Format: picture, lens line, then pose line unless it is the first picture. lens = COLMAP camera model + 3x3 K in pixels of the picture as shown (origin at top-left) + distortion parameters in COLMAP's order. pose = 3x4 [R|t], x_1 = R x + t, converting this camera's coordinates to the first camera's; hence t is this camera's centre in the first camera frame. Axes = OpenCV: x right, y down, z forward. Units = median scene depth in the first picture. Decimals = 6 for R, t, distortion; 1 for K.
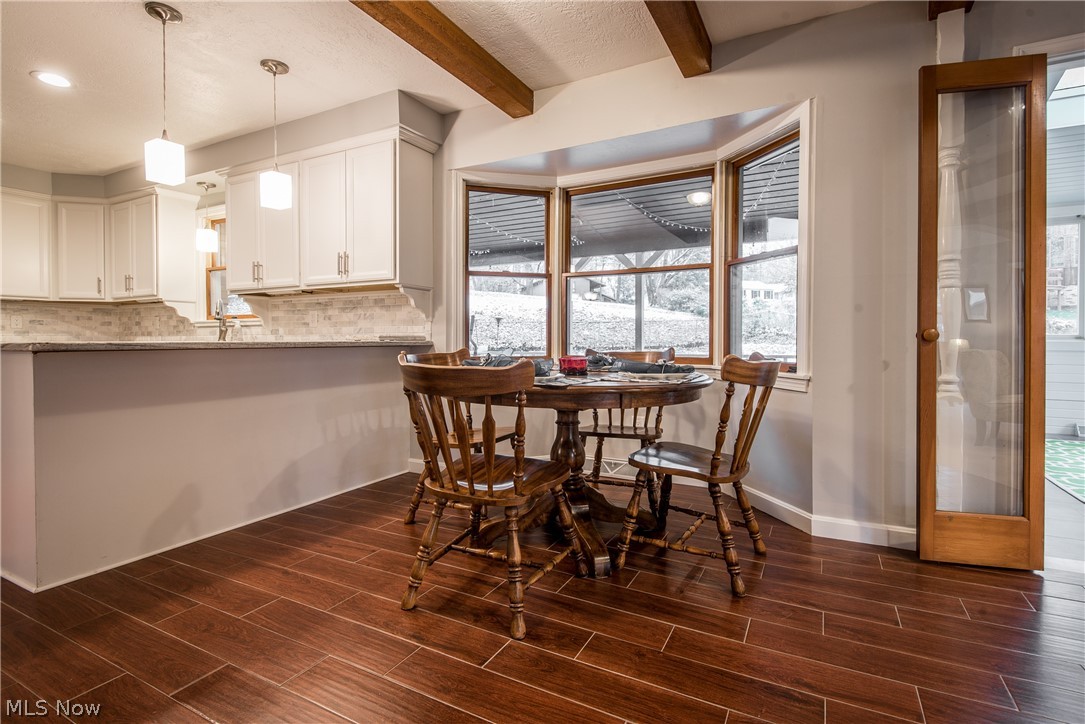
lens RADIAL K [[521.5, 0, 608.5], [0, 521.5, 350.5], [0, 0, 1]] dist [0.025634, -0.014125]
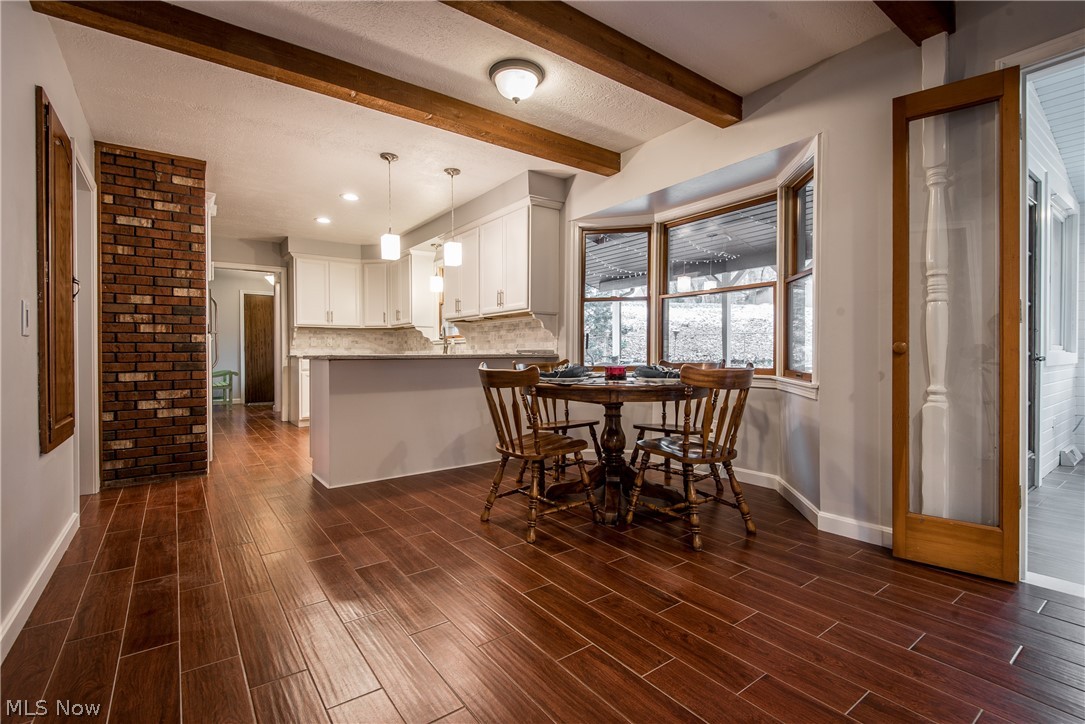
lens RADIAL K [[496.3, 0, 542.5], [0, 496.3, 362.0], [0, 0, 1]] dist [0.020599, -0.000685]
pose [[0.887680, 0.005395, -0.460430, 0.220028], [-0.005908, 0.999982, 0.000327, 0.002101], [0.460423, 0.002430, 0.887696, -0.124641]]
